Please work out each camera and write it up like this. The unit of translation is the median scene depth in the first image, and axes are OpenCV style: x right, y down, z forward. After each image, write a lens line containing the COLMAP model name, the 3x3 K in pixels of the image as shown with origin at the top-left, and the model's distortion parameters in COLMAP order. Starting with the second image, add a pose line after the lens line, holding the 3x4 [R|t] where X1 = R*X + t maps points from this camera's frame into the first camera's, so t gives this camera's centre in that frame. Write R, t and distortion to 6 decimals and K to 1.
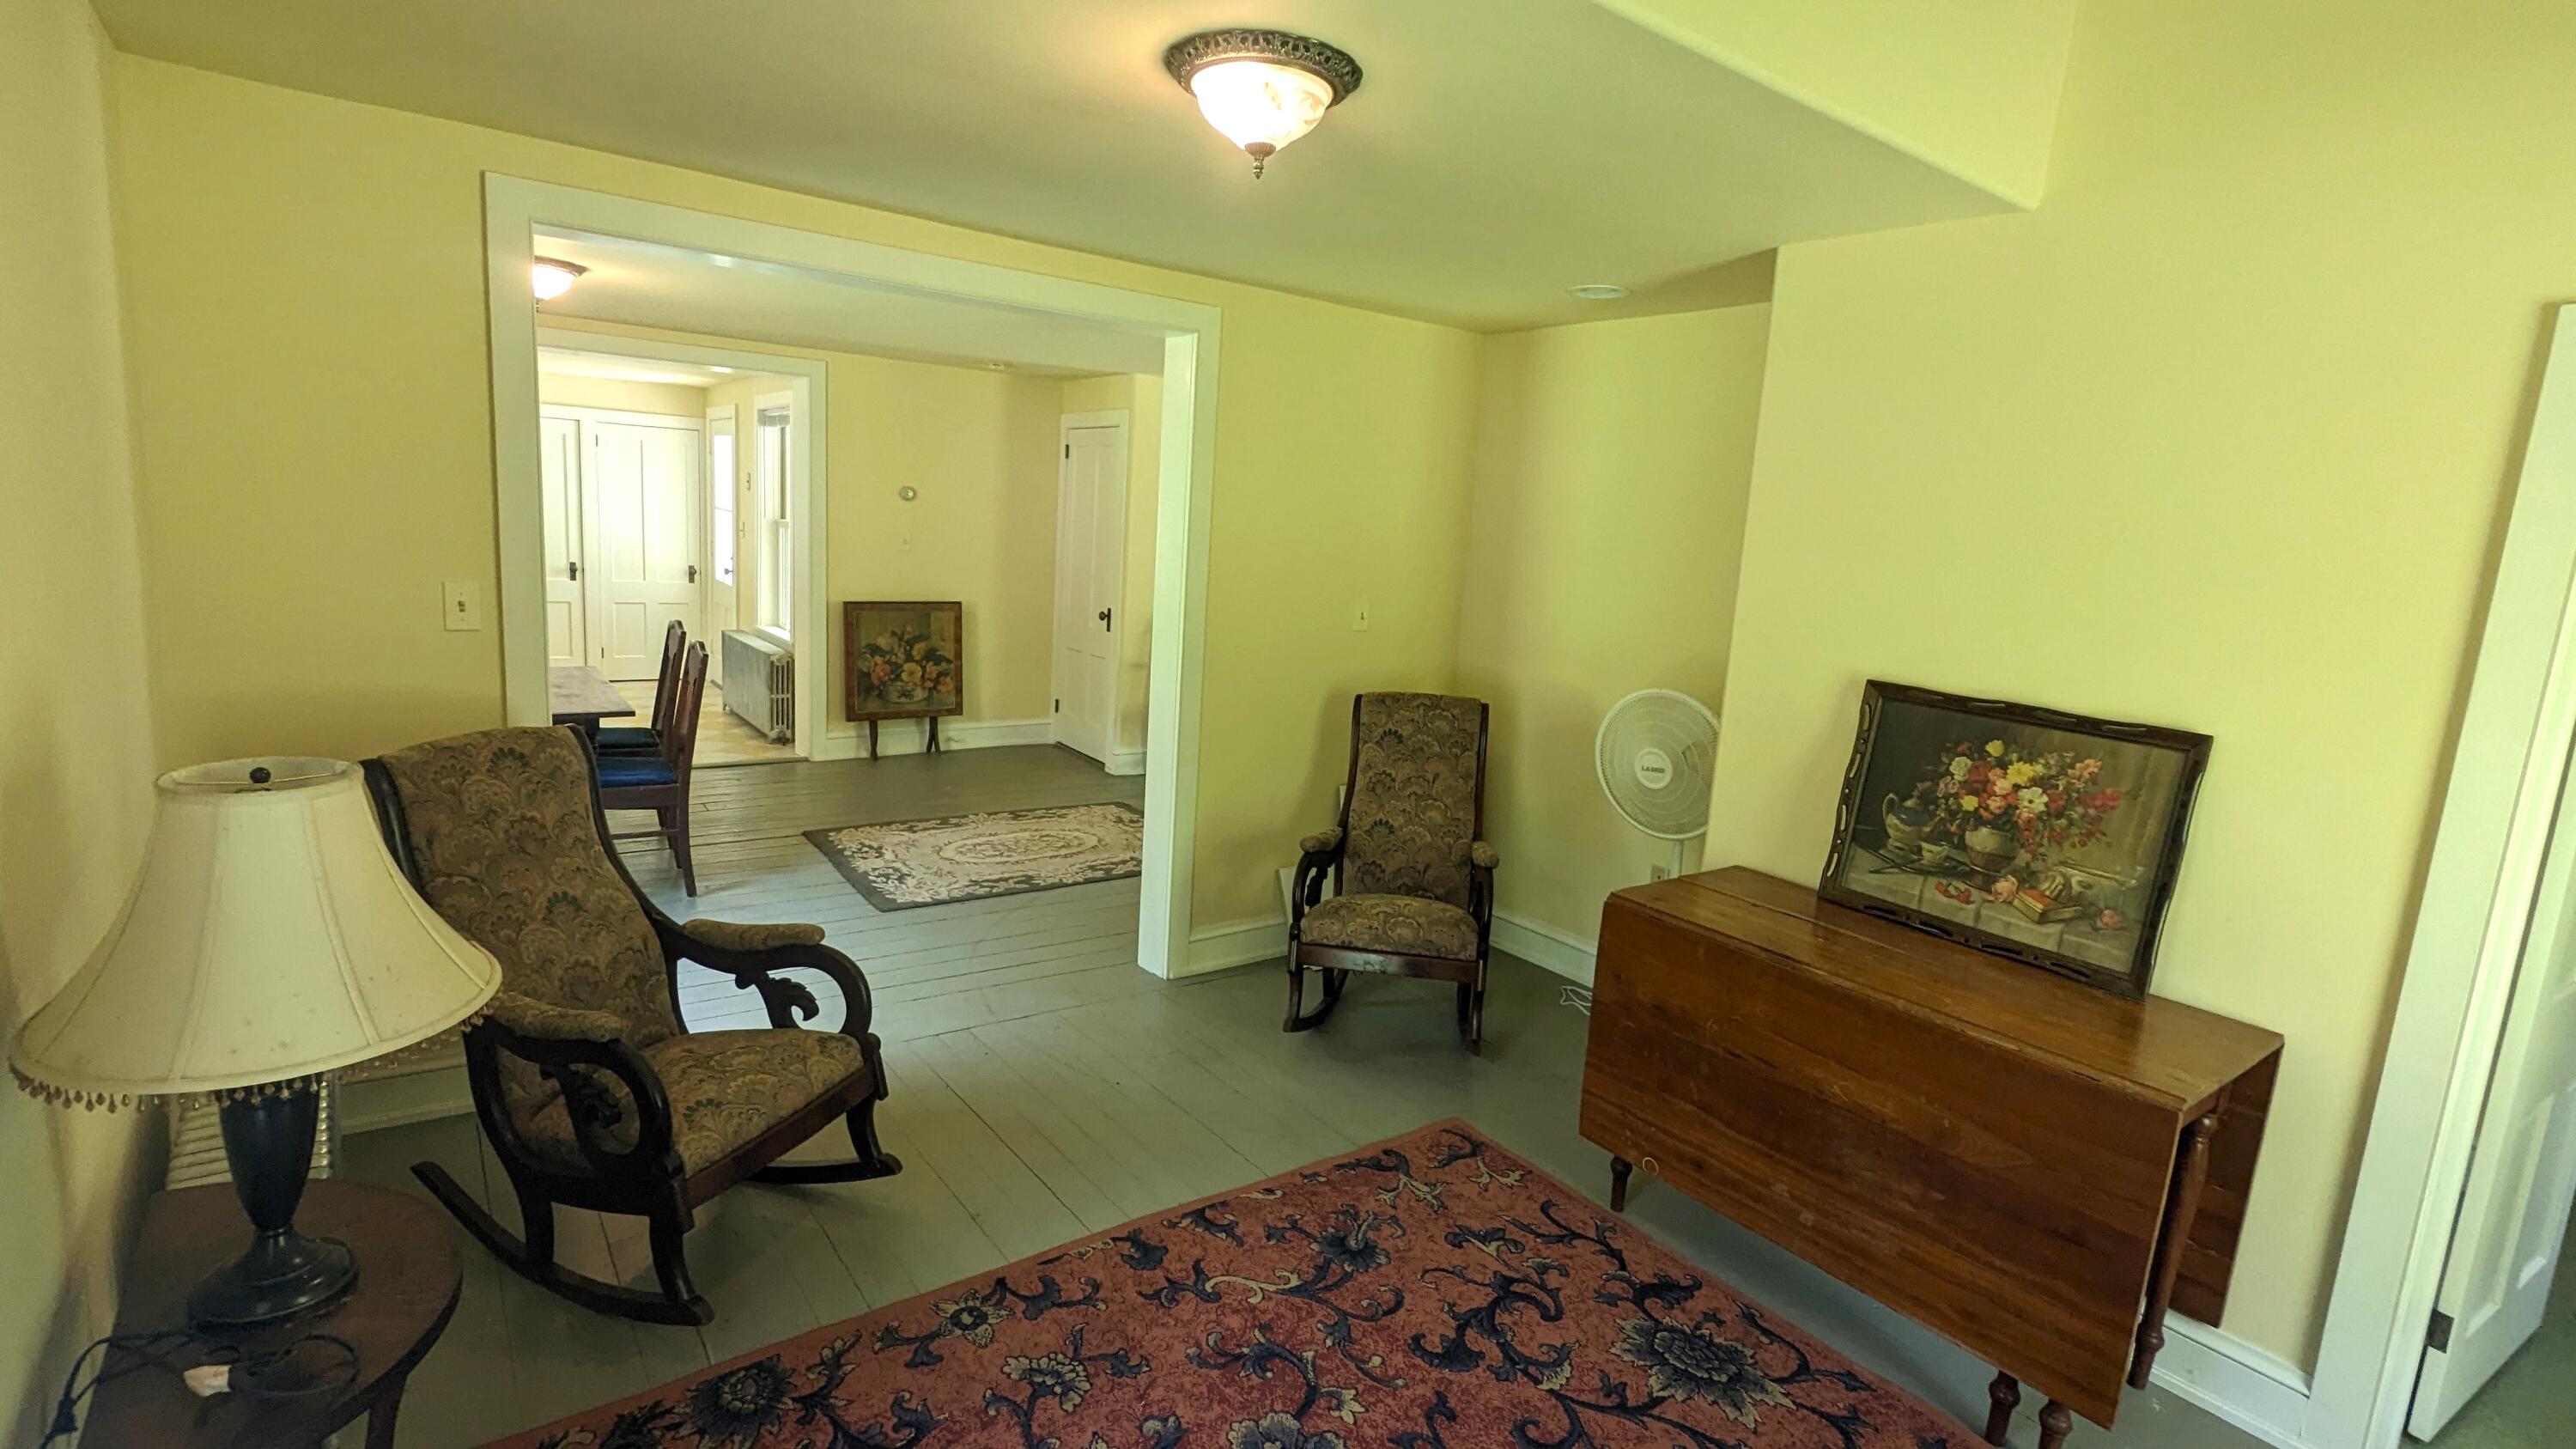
lens RADIAL K [[1212.4, 0, 1294.3], [0, 1212.4, 718.8], [0, 0, 1]] dist [-0.004124, 0.003209]
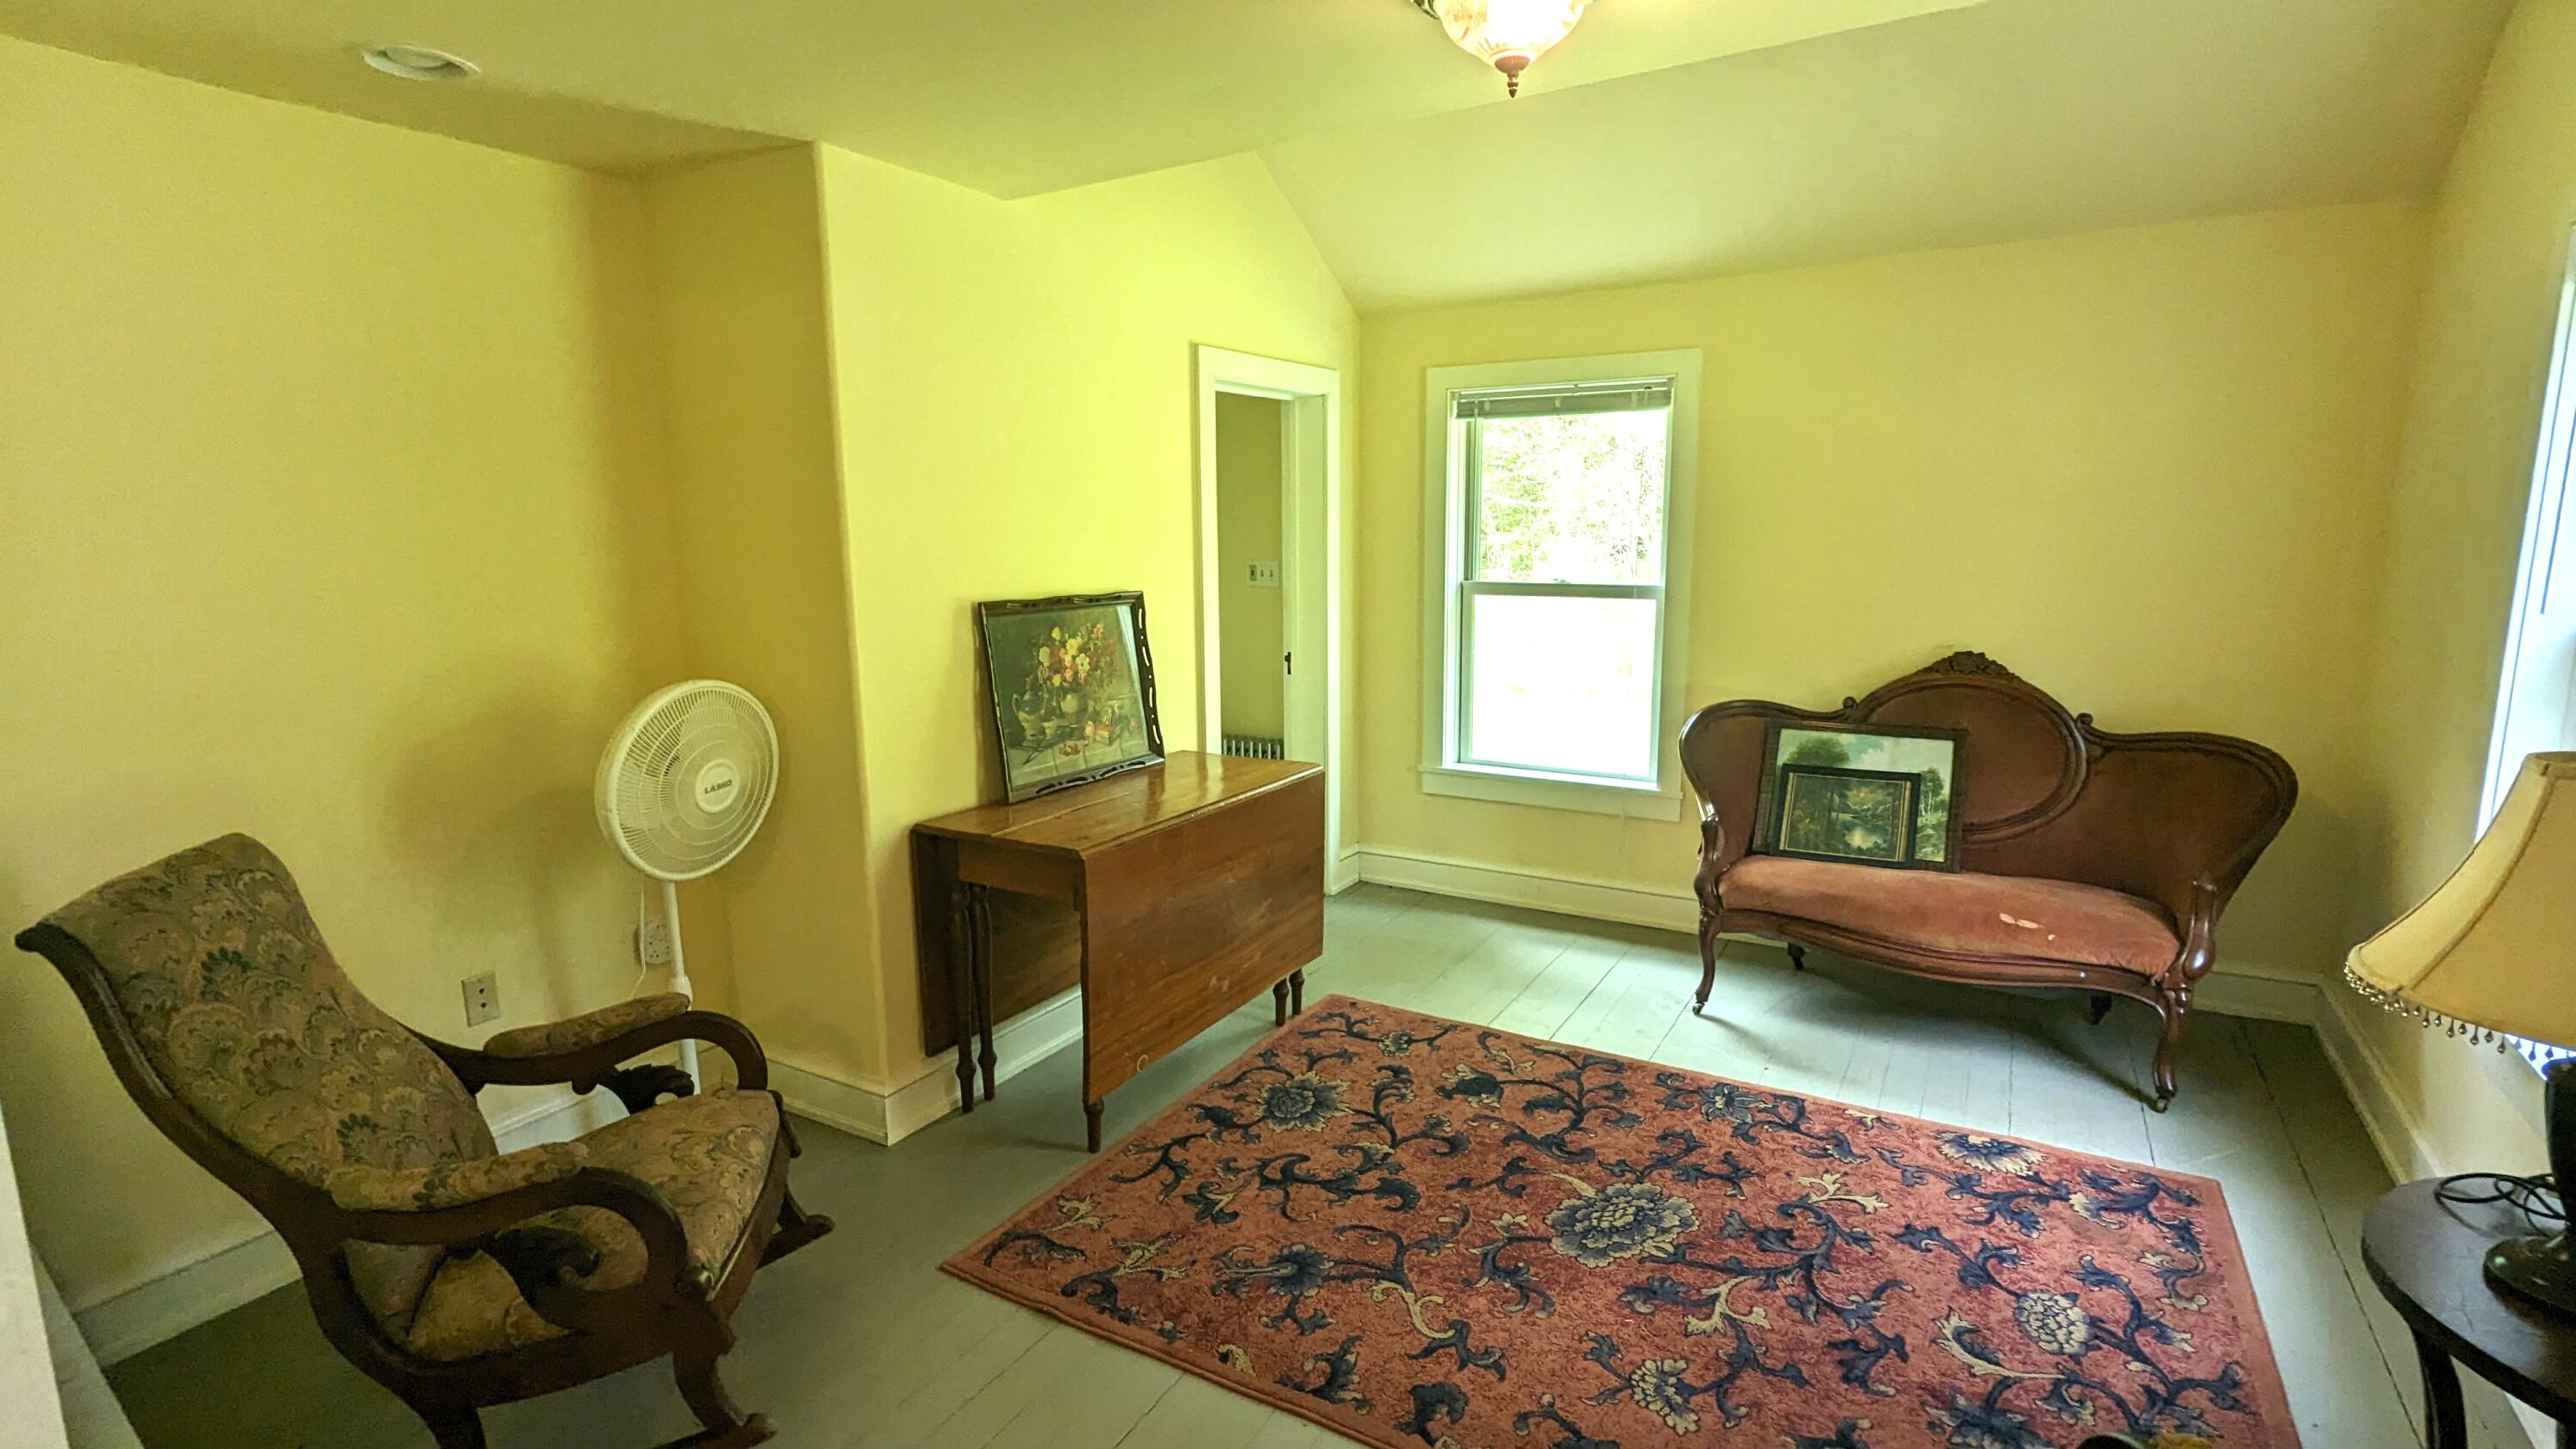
lens RADIAL K [[1212.4, 0, 1282.5], [0, 1212.4, 712.9], [0, 0, 1]] dist [-0.004124, 0.003209]
pose [[-0.374511, -0.211766, 0.902716, -0.600485], [0.139786, 0.949548, 0.280745, -0.194254], [-0.916625, 0.231329, -0.326015, 1.054657]]
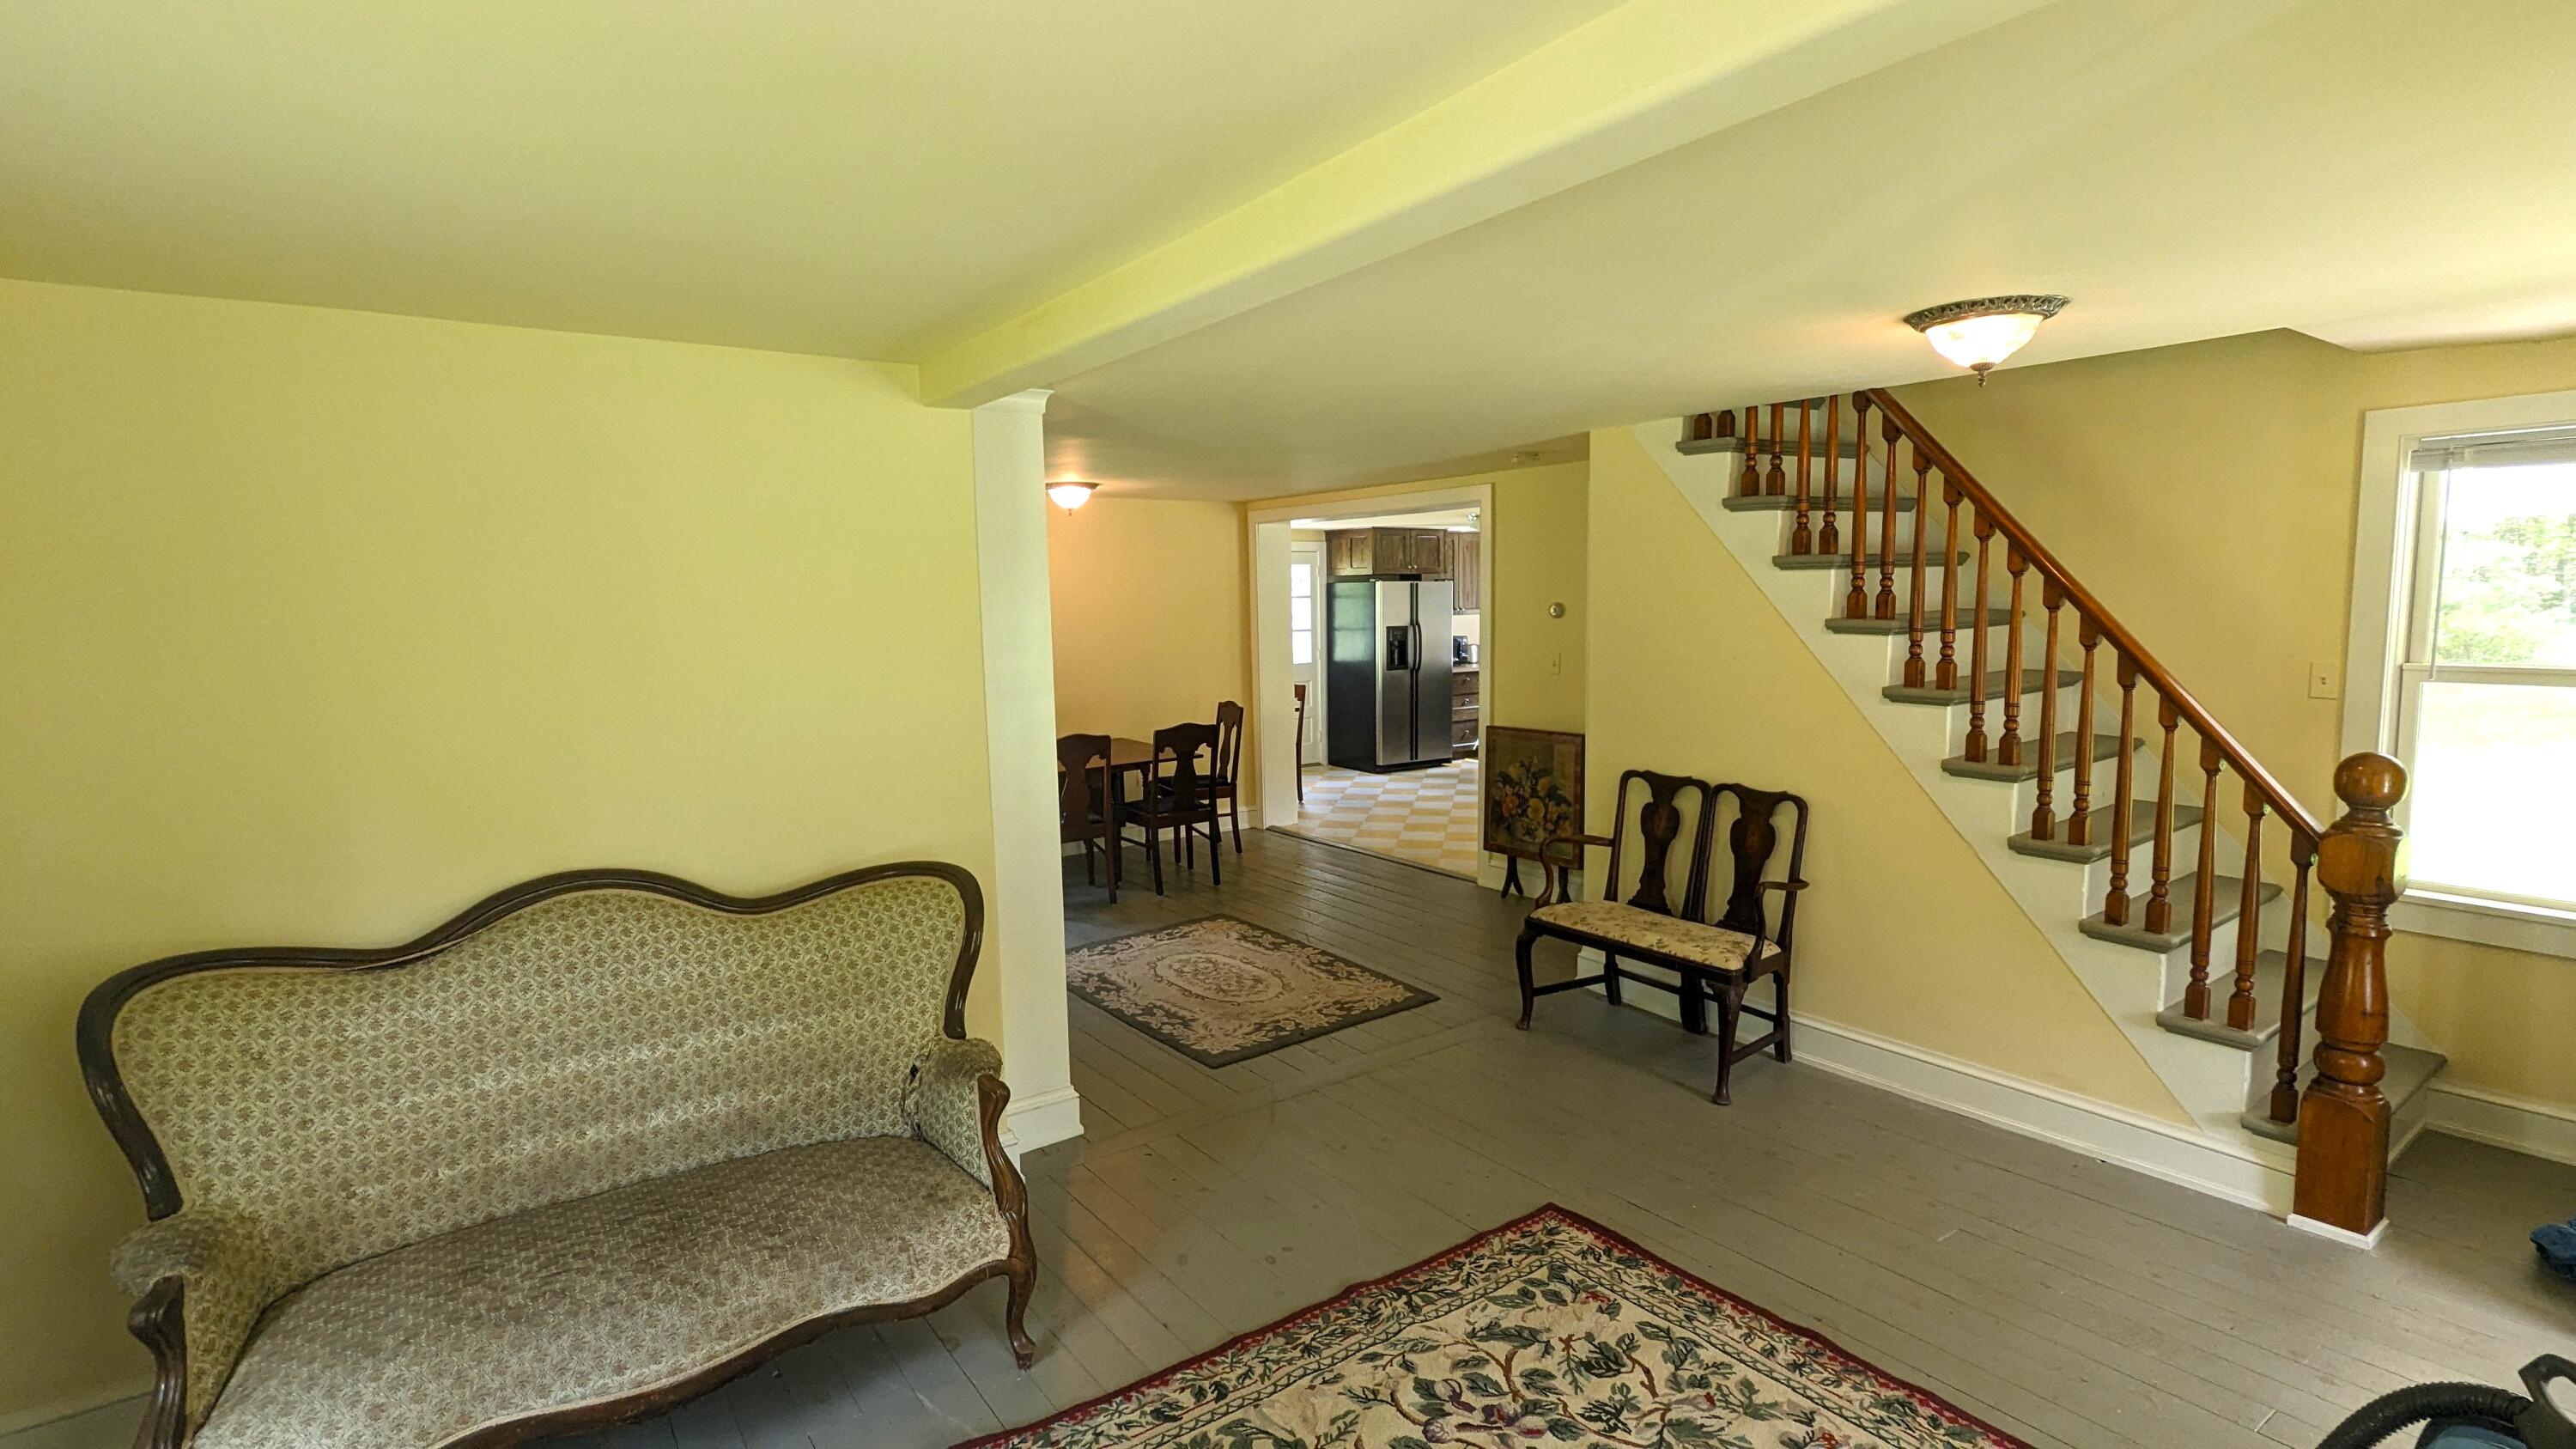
lens RADIAL K [[1212.4, 0, 1289.9], [0, 1212.4, 714.1], [0, 0, 1]] dist [-0.004124, 0.003209]
pose [[-0.024096, 0.036230, -0.999053, 1.351435], [-0.144353, 0.988744, 0.039338, -0.273131], [0.989233, 0.145164, -0.018595, 1.937978]]
